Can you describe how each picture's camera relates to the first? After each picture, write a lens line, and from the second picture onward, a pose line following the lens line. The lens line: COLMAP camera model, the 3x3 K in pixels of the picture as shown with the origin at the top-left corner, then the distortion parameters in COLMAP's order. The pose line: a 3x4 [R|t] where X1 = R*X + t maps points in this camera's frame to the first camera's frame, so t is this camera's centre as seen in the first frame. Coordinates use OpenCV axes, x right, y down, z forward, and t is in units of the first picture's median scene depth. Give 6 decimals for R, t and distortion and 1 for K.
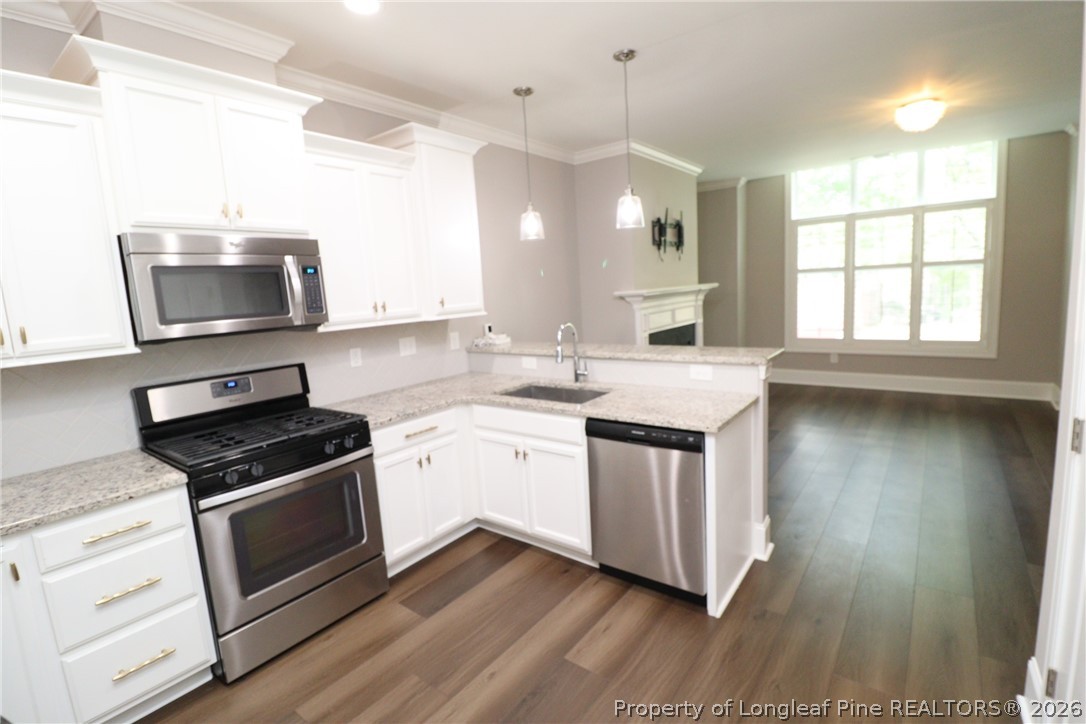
lens RADIAL K [[503.1, 0, 558.6], [0, 503.1, 354.5], [0, 0, 1]] dist [0.000268, -0.012841]
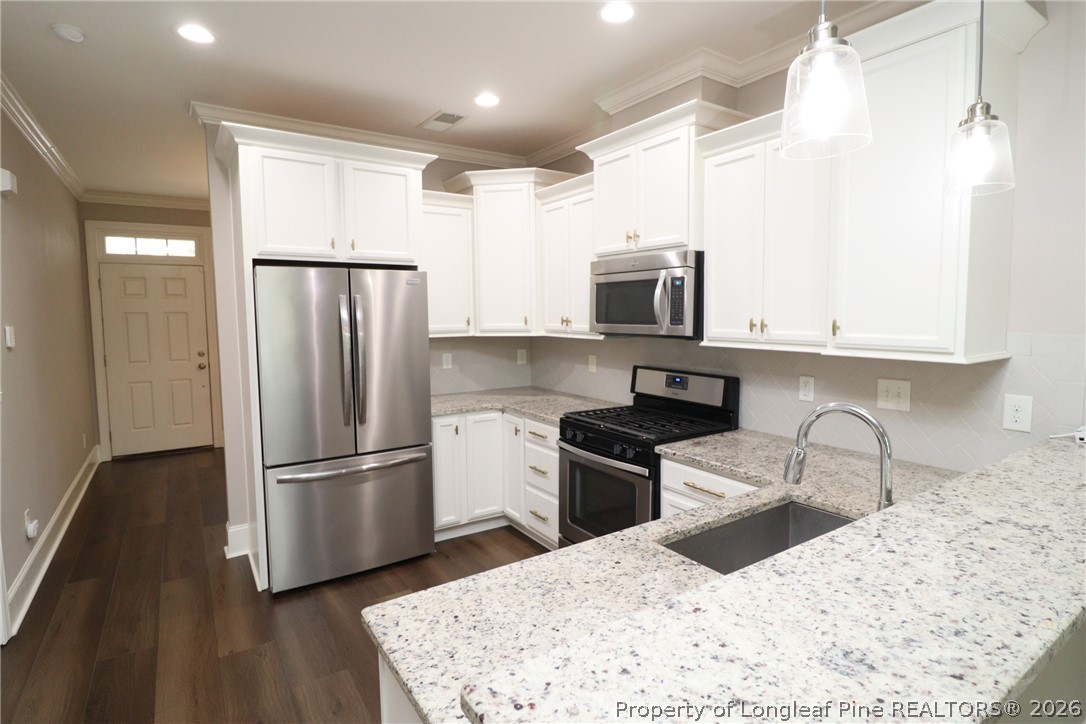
lens RADIAL K [[559.0, 0, 559.9], [0, 559.0, 353.7], [0, 0, 1]] dist [-0.001251, -0.008815]
pose [[-0.322184, 0.134037, -0.937140, 0.336513], [-0.100942, 0.979418, 0.174787, -0.104170], [0.941280, 0.150910, -0.302023, 0.594448]]
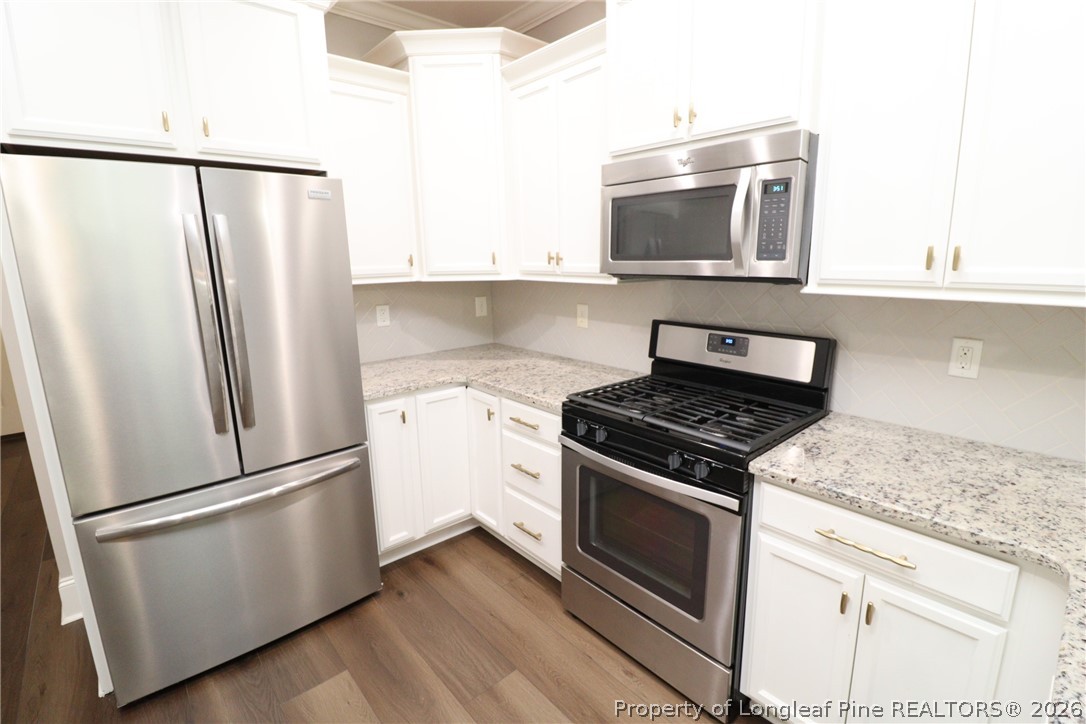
lens RADIAL K [[503.1, 0, 558.6], [0, 503.1, 354.5], [0, 0, 1]] dist [0.000268, -0.012841]
pose [[-0.185873, 0.253057, -0.949428, 0.090904], [-0.107621, 0.955210, 0.275667, -0.059933], [0.976662, 0.153418, -0.150313, 0.453090]]
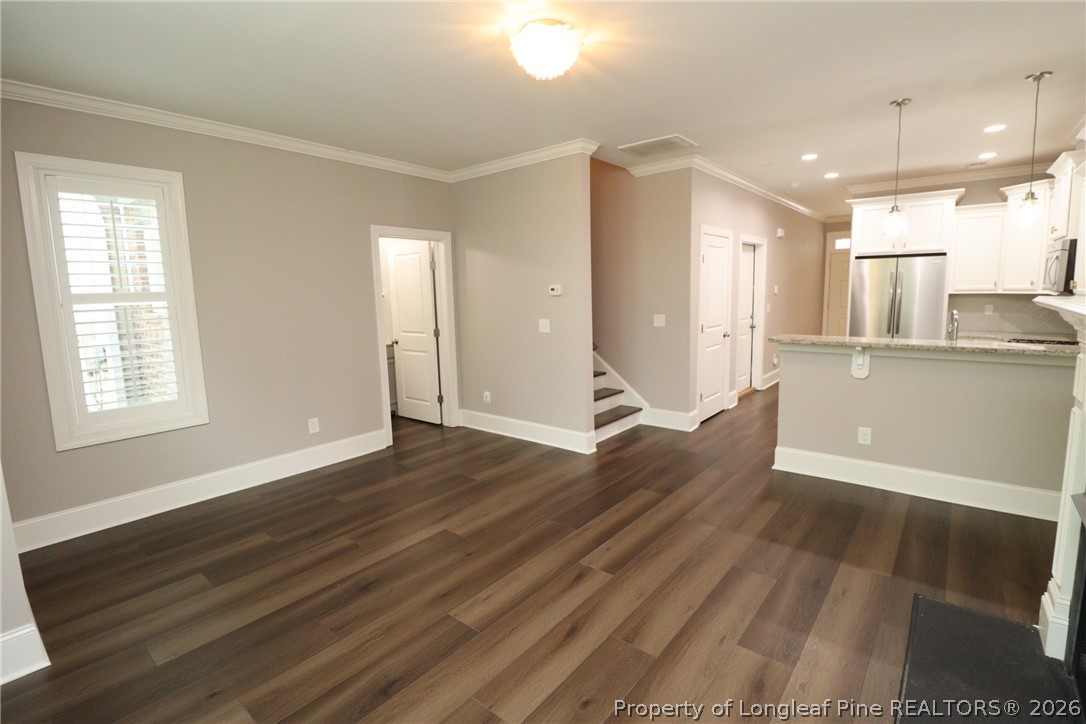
lens RADIAL K [[503.1, 0, 558.6], [0, 503.1, 354.5], [0, 0, 1]] dist [0.000268, -0.012841]
pose [[-0.996393, 0.074724, 0.040226, 0.581989], [0.082658, 0.961905, 0.260589, -0.224001], [-0.019221, 0.262974, -0.964611, 1.412972]]
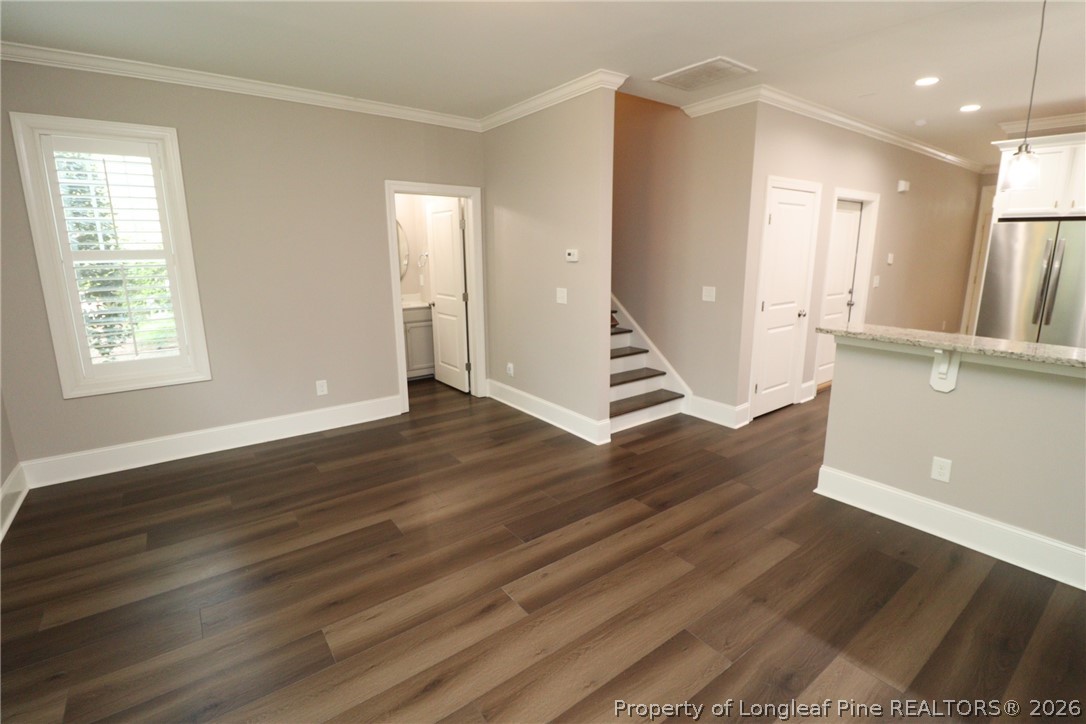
lens RADIAL K [[503.1, 0, 558.6], [0, 503.1, 354.5], [0, 0, 1]] dist [0.000268, -0.012841]
pose [[-0.961836, 0.002848, 0.273613, 0.407038], [0.093057, 0.943749, 0.317299, -0.202797], [-0.257318, 0.330651, -0.907996, 1.265387]]
